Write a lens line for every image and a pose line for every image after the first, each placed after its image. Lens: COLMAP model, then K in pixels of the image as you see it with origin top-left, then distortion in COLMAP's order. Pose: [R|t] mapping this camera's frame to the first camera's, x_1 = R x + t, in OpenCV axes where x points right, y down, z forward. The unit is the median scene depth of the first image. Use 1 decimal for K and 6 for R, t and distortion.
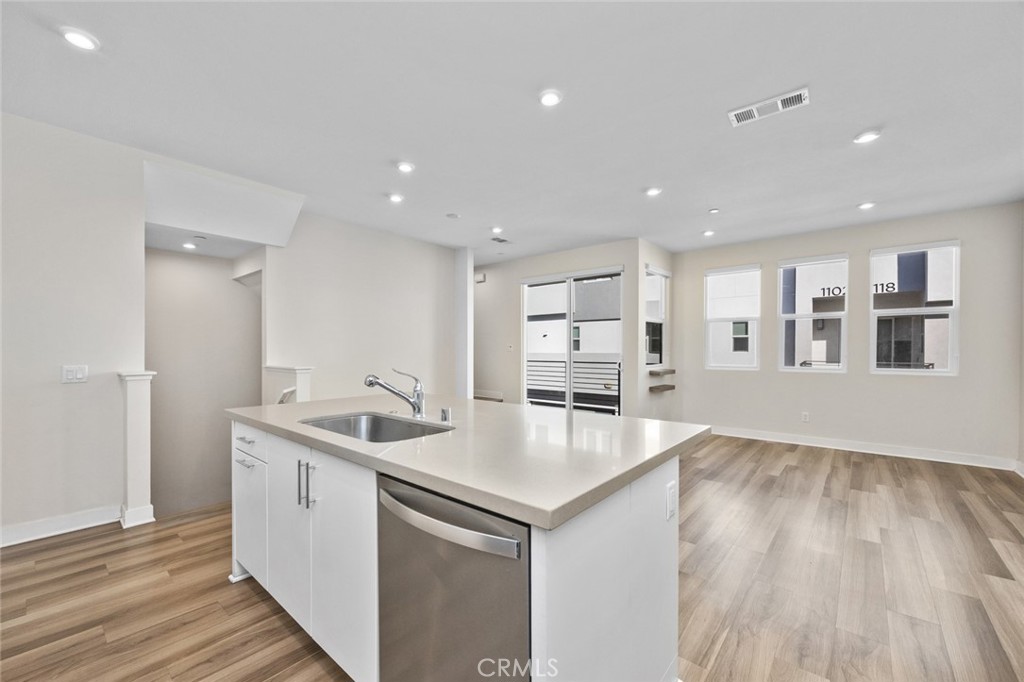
lens RADIAL K [[409.5, 0, 491.6], [0, 409.5, 354.6], [0, 0, 1]] dist [-0.010156, 0.000323]
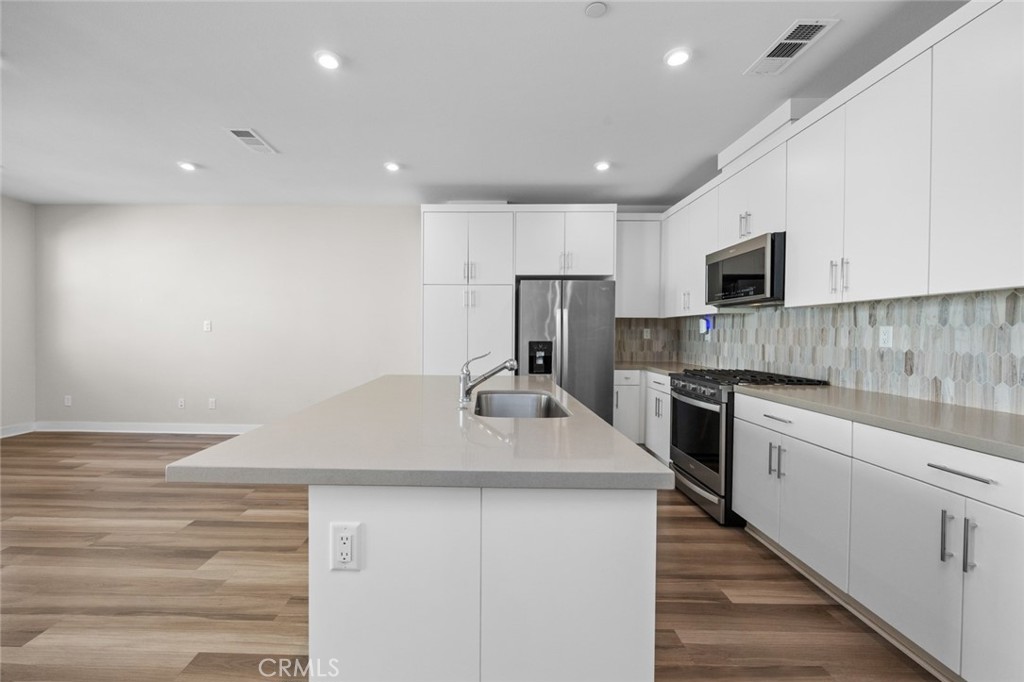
lens RADIAL K [[407.8, 0, 480.3], [0, 407.8, 337.4], [0, 0, 1]] dist [-0.000737, -0.000138]
pose [[-0.648760, -0.015142, 0.760843, -0.213498], [-0.000598, 0.999812, 0.019388, -0.004757], [-0.760993, 0.012123, -0.648647, 0.357164]]
